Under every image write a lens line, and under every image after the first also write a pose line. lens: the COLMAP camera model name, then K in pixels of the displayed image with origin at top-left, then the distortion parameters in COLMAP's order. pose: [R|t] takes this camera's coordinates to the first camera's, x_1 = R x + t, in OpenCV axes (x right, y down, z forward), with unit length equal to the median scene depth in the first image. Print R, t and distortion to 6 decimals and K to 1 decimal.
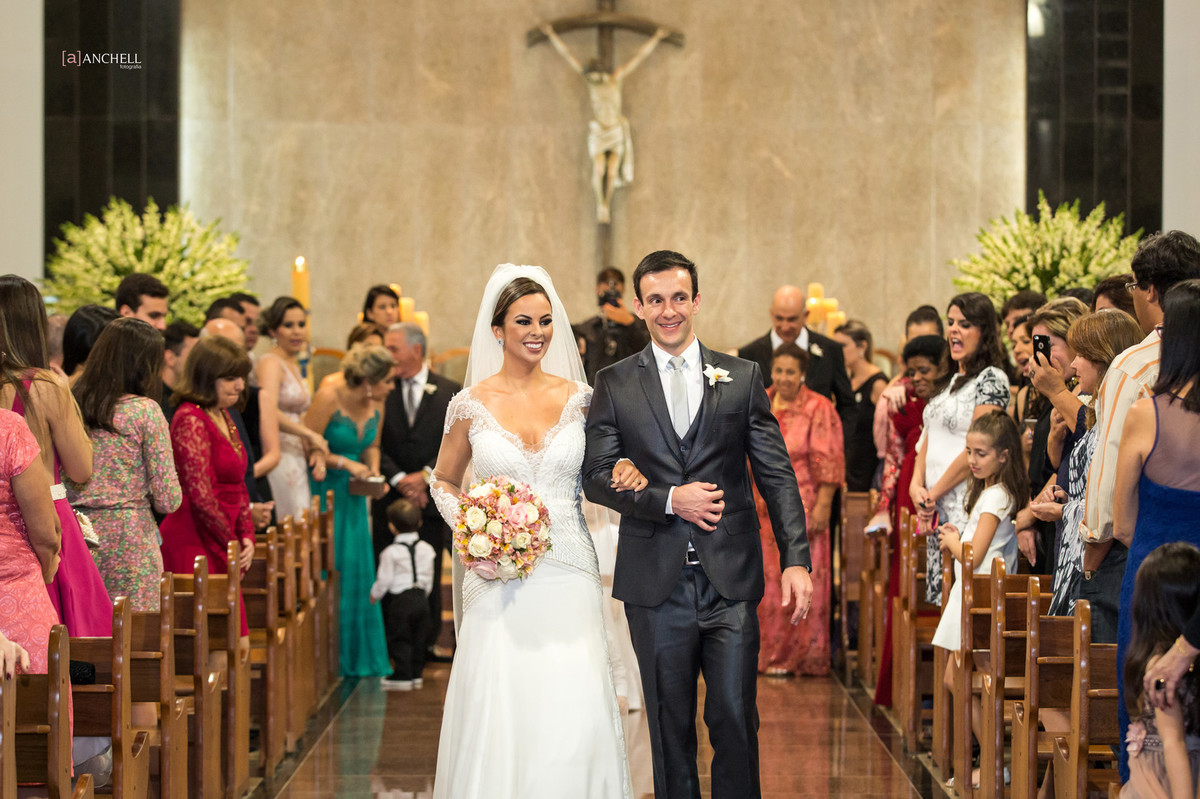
lens RADIAL K [[3670.8, 0, 599.7], [0, 3670.8, 401.0], [0, 0, 1]] dist [-0.251406, 0.000000]
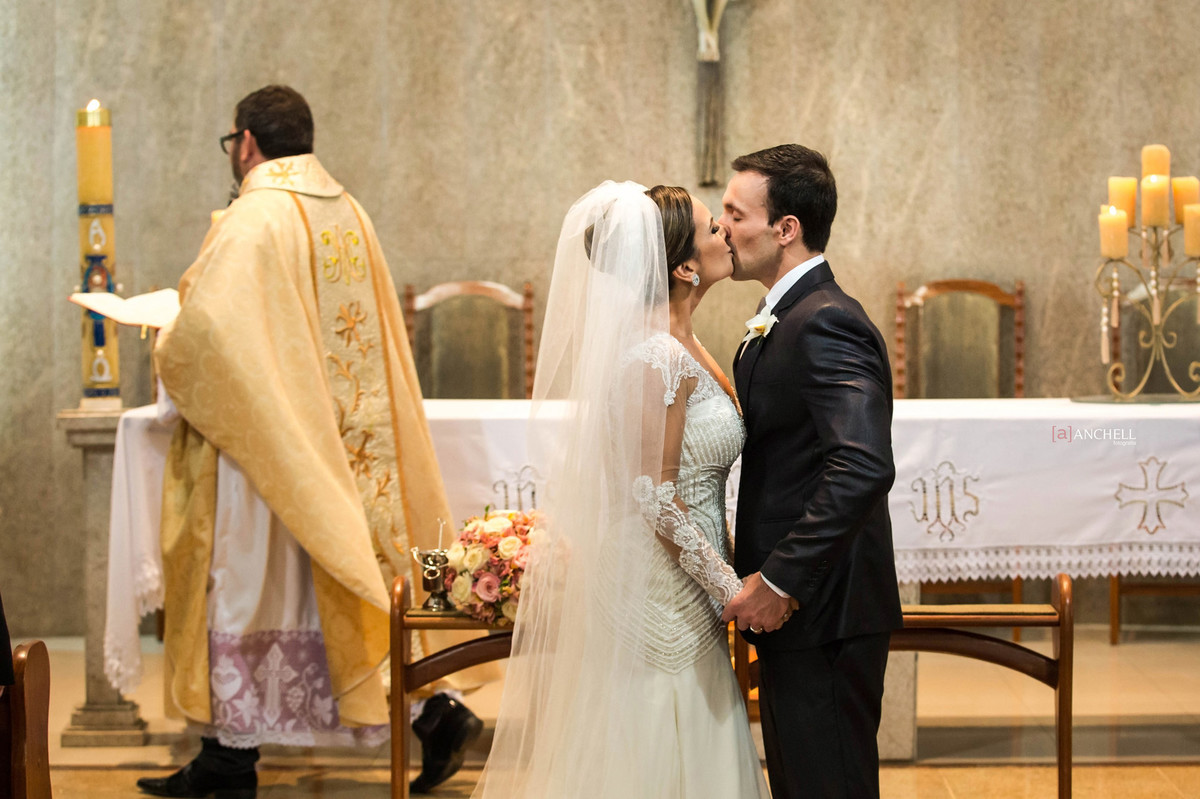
lens RADIAL K [[2895.2, 0, 604.2], [0, 2895.2, 398.5], [0, 0, 1]] dist [-0.291661, 0.000000]
pose [[0.999594, -0.004092, -0.028207, -0.002842], [0.004755, 0.999713, 0.023483, -0.006750], [0.028102, -0.023608, 0.999326, 0.551041]]
